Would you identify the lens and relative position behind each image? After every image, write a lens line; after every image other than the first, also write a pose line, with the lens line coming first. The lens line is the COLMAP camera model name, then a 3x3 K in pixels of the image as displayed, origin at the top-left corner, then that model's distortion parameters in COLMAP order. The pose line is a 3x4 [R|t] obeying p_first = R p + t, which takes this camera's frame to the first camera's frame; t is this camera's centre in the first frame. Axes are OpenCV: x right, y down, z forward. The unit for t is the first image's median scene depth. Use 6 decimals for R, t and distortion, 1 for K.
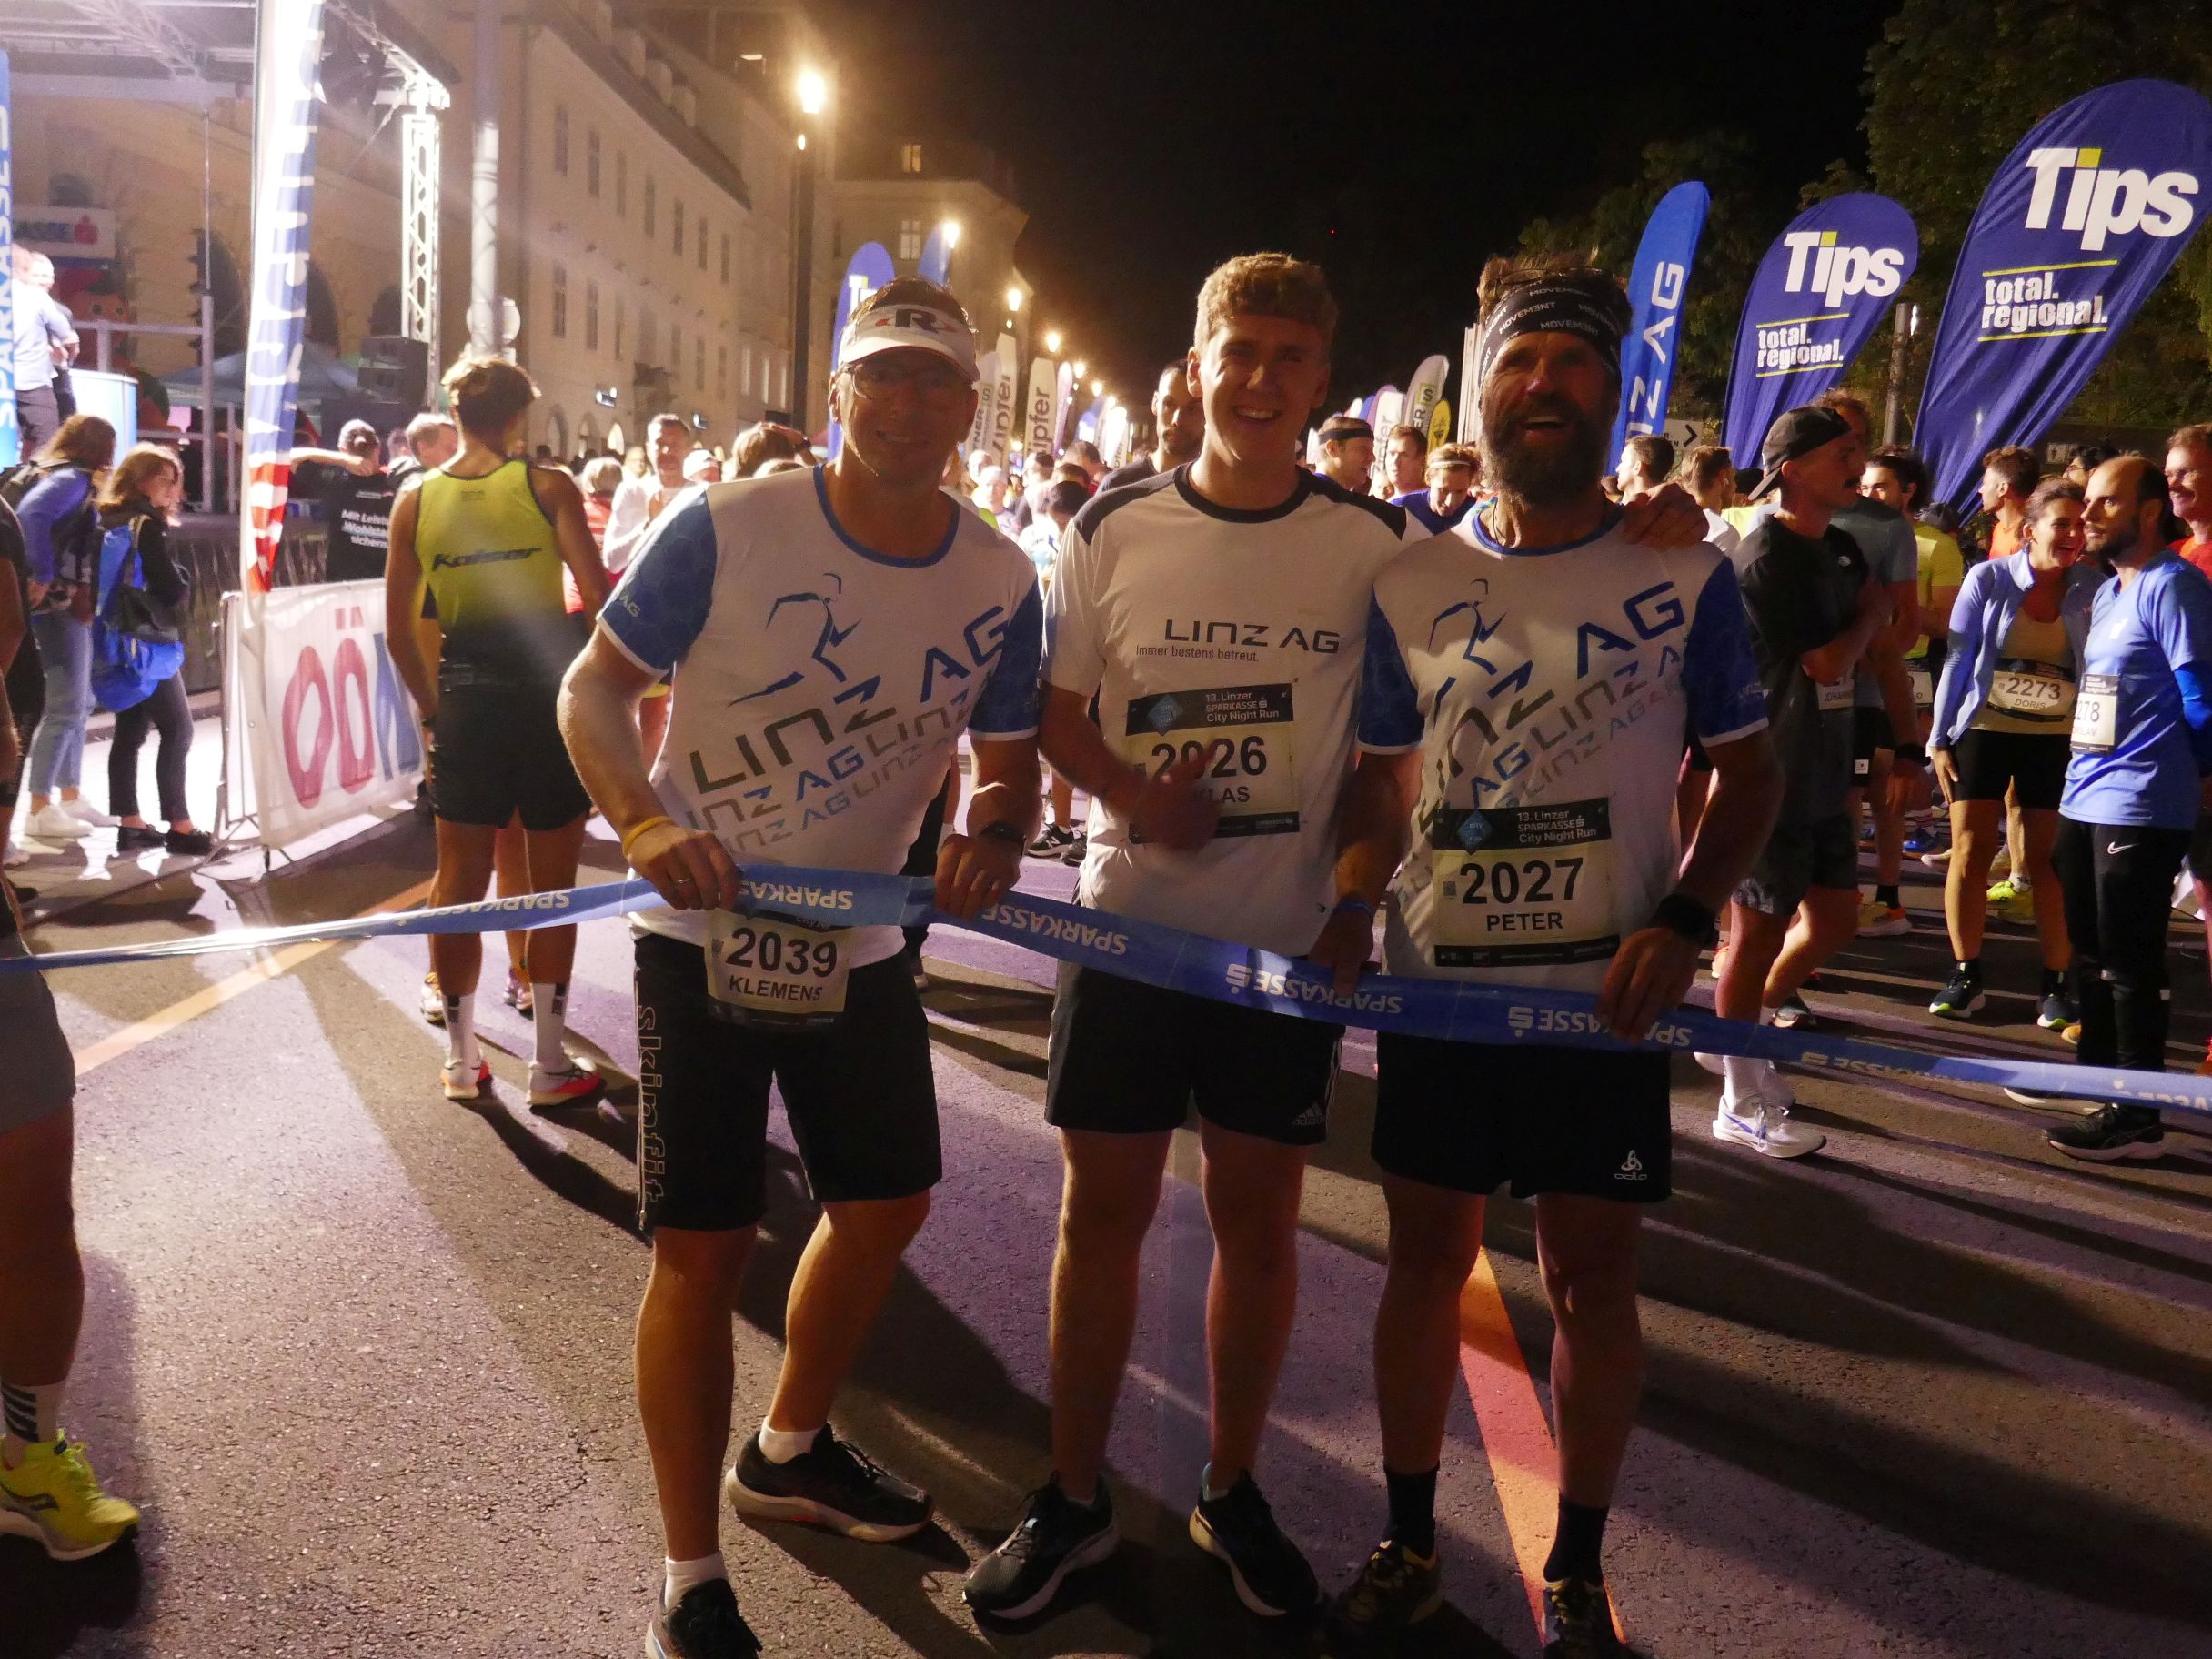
lens RADIAL K [[1998.6, 0, 1071.4], [0, 1998.6, 832.5], [0, 0, 1]] dist [-0.022503, 0.014700]
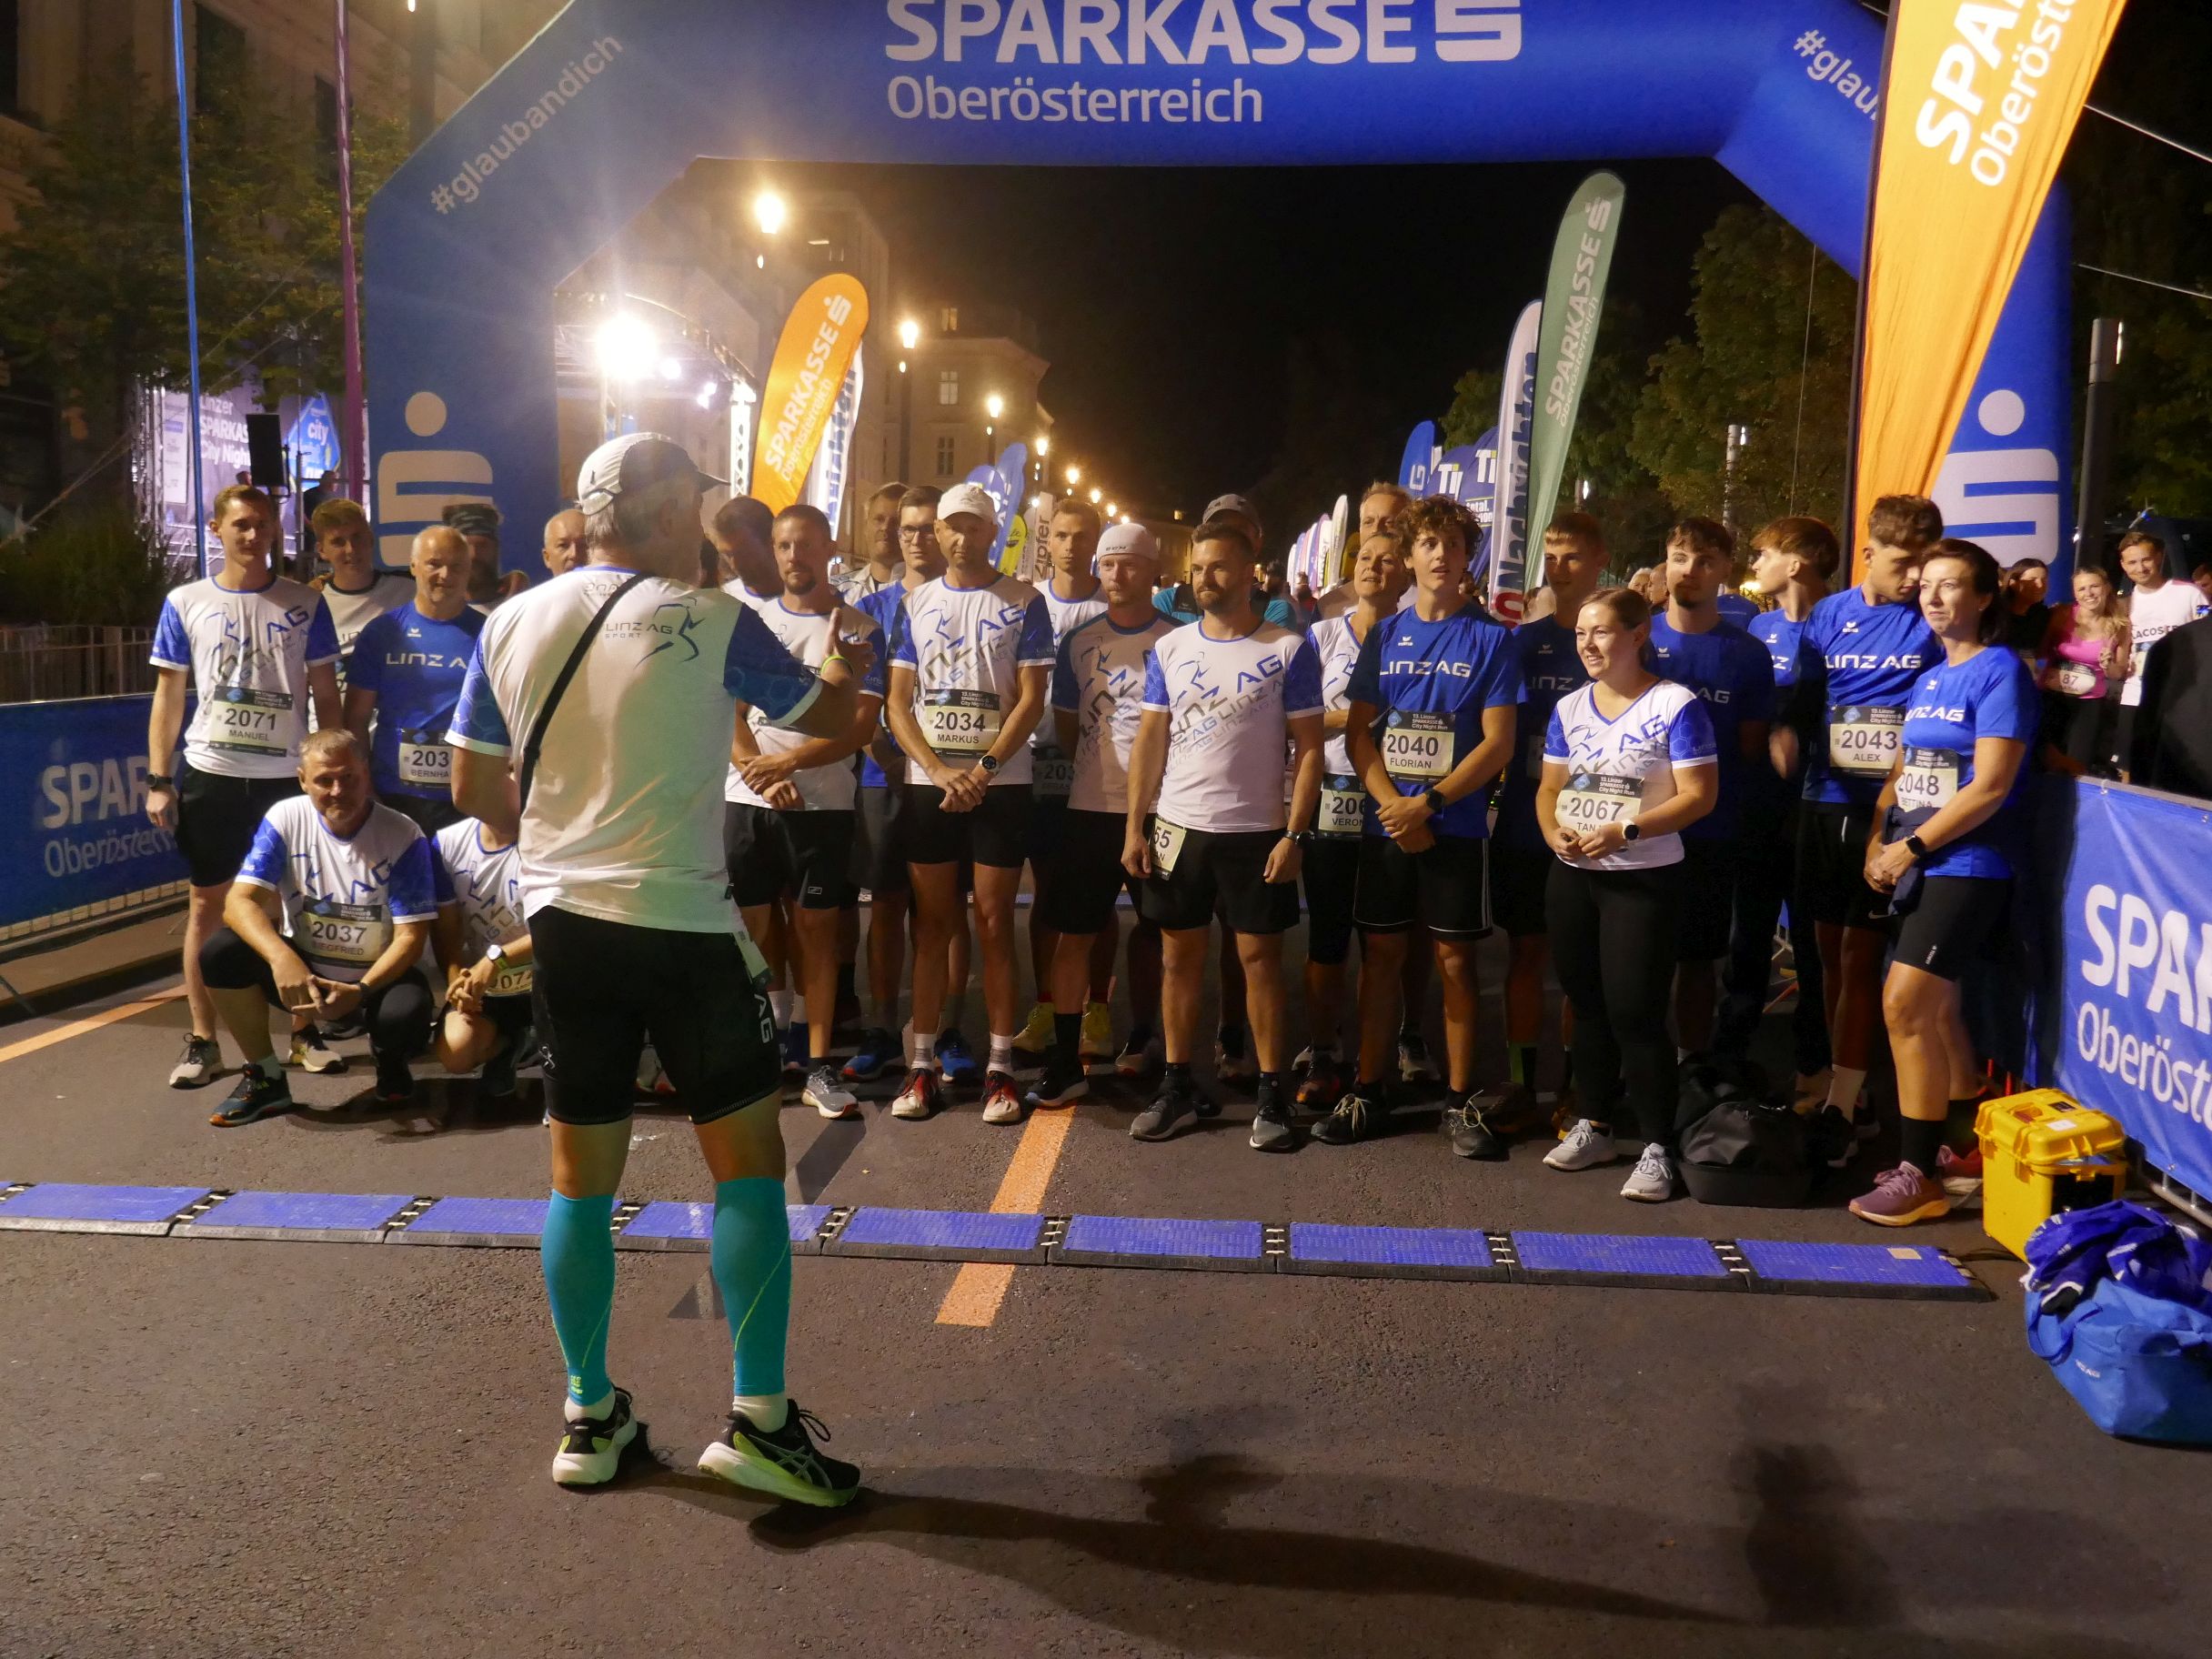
lens RADIAL K [[1998.6, 0, 1071.4], [0, 1998.6, 832.5], [0, 0, 1]] dist [-0.022503, 0.014700]
pose [[0.999822, -0.014941, -0.011518, 0.000722], [0.014306, 0.998470, -0.053408, 0.049757], [0.012299, 0.053233, 0.998506, -0.290265]]
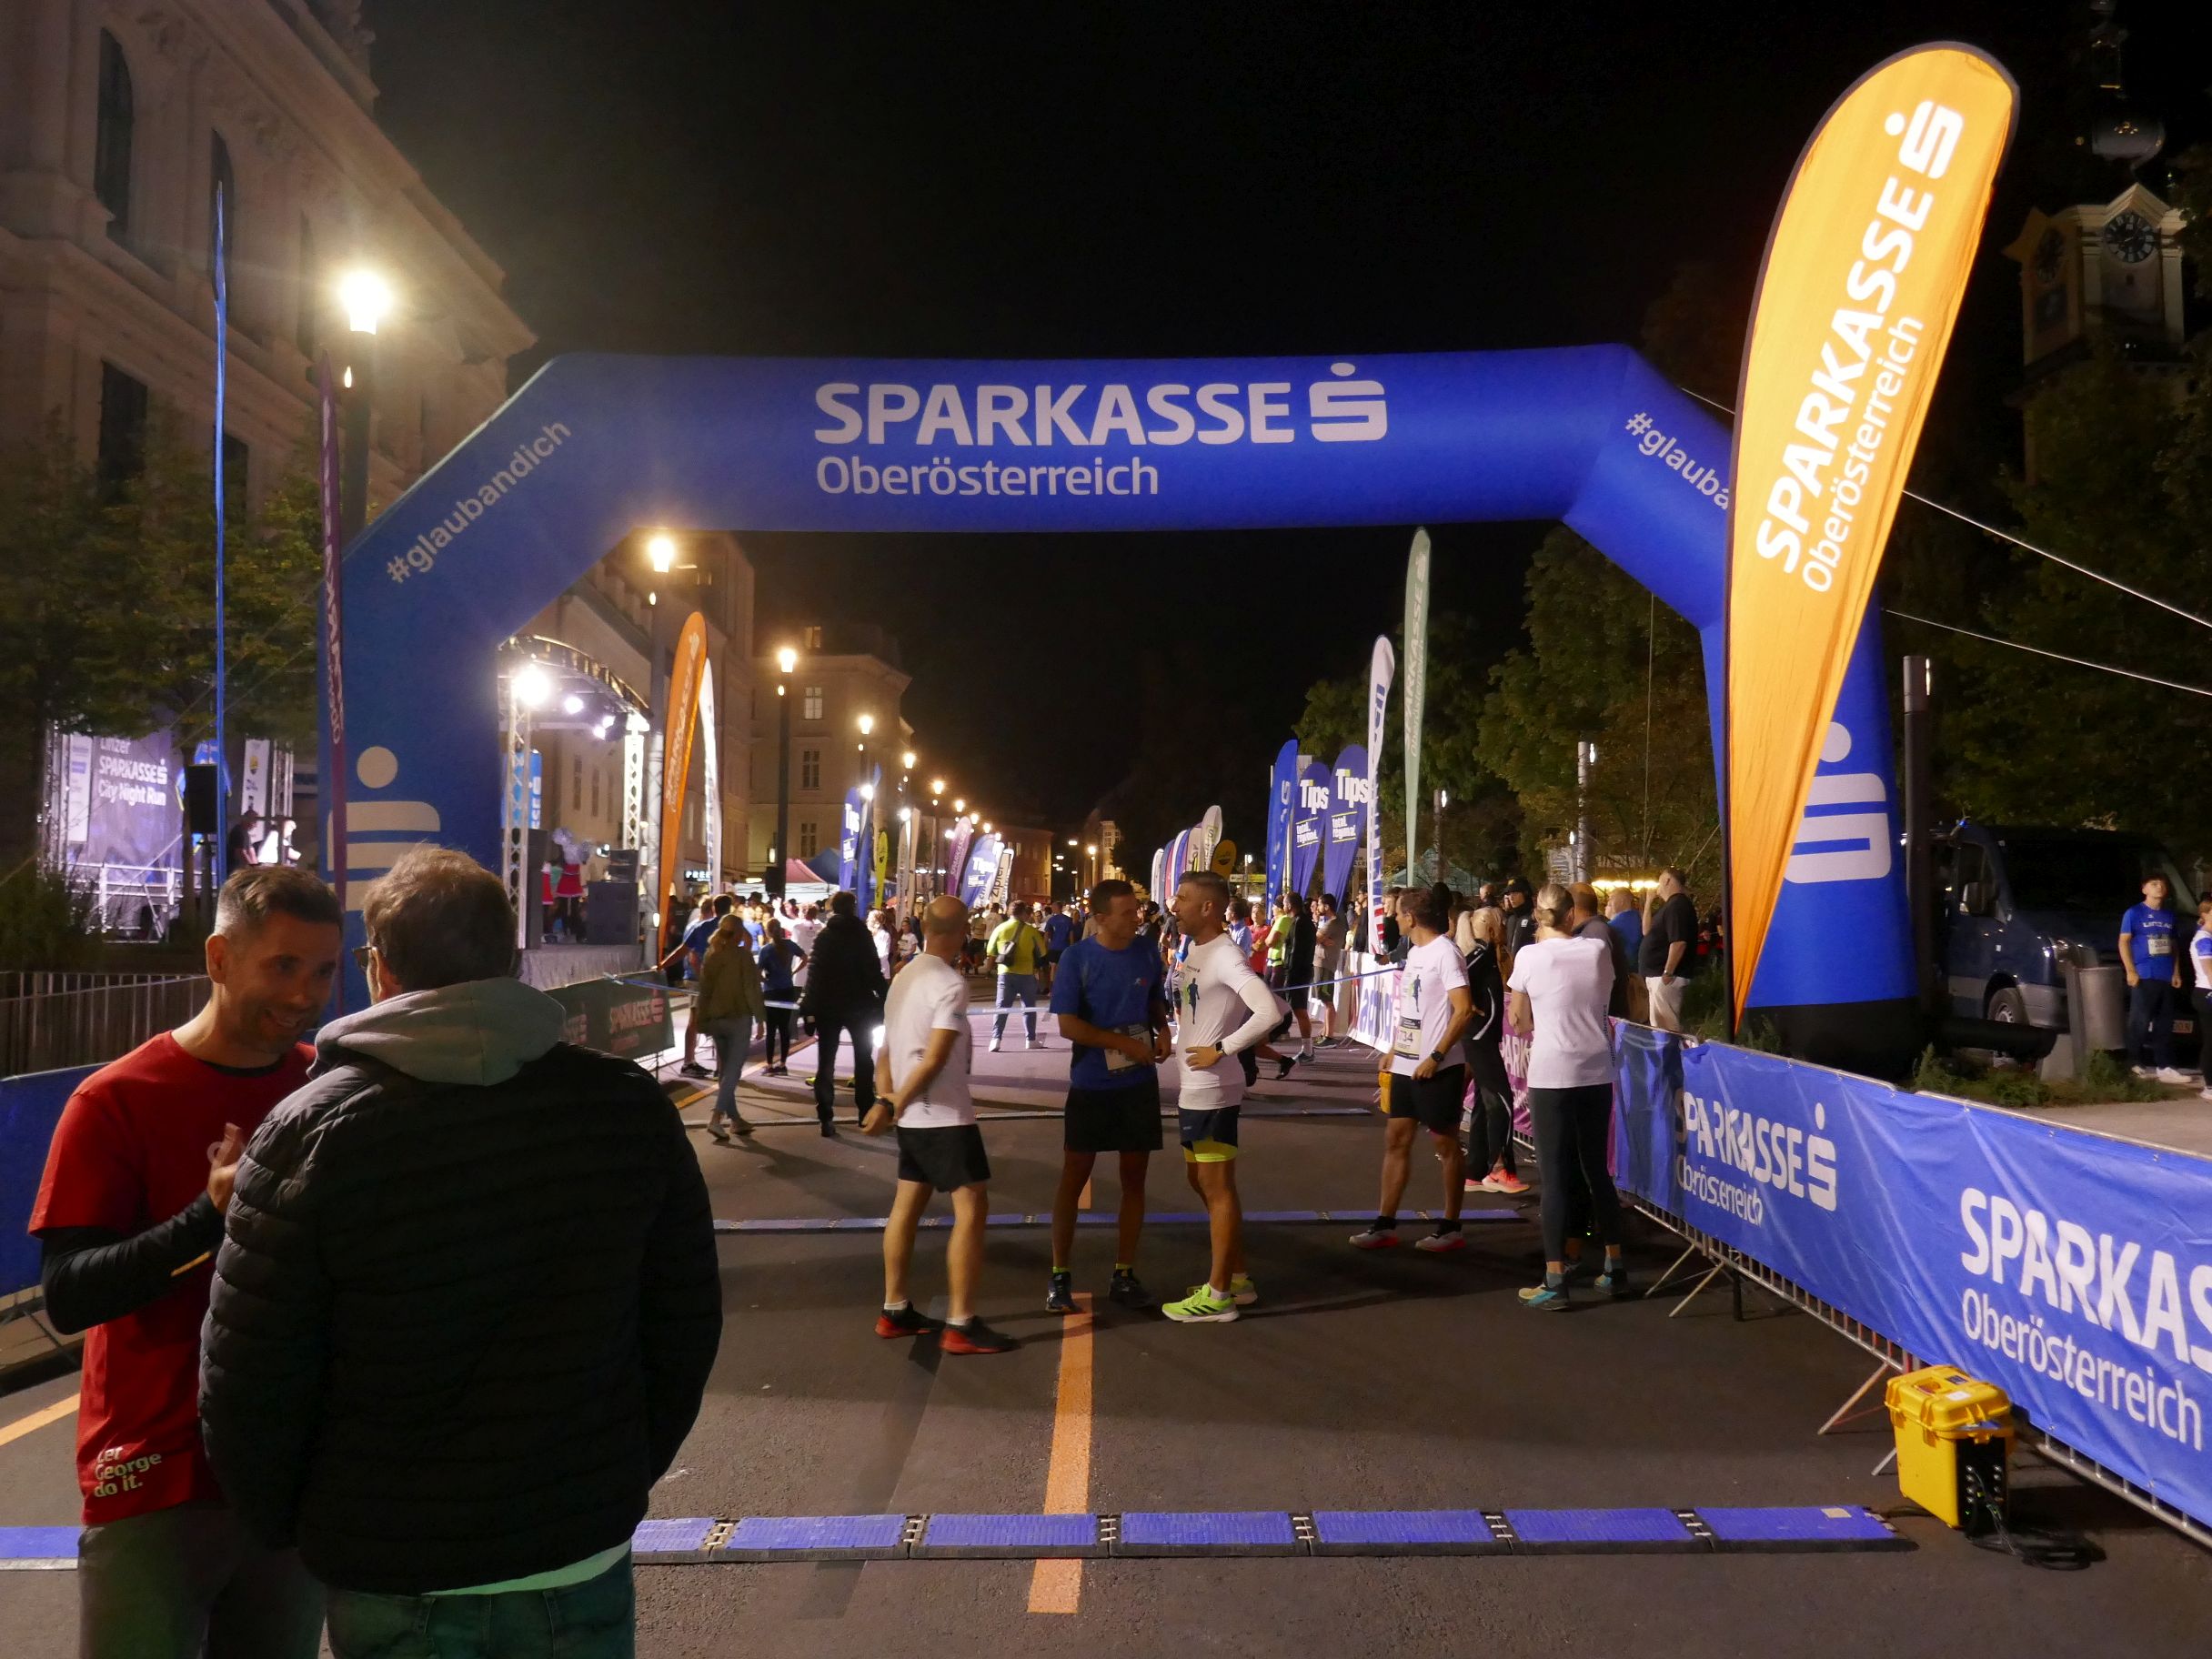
lens RADIAL K [[2000.4, 0, 1073.0], [0, 2000.4, 834.9], [0, 0, 1]] dist [-0.016354, 0.004453]
pose [[0.997339, -0.036361, 0.063191, -0.009040], [0.048311, 0.978747, -0.199300, 0.048323], [-0.054601, 0.201822, 0.977899, -0.307711]]
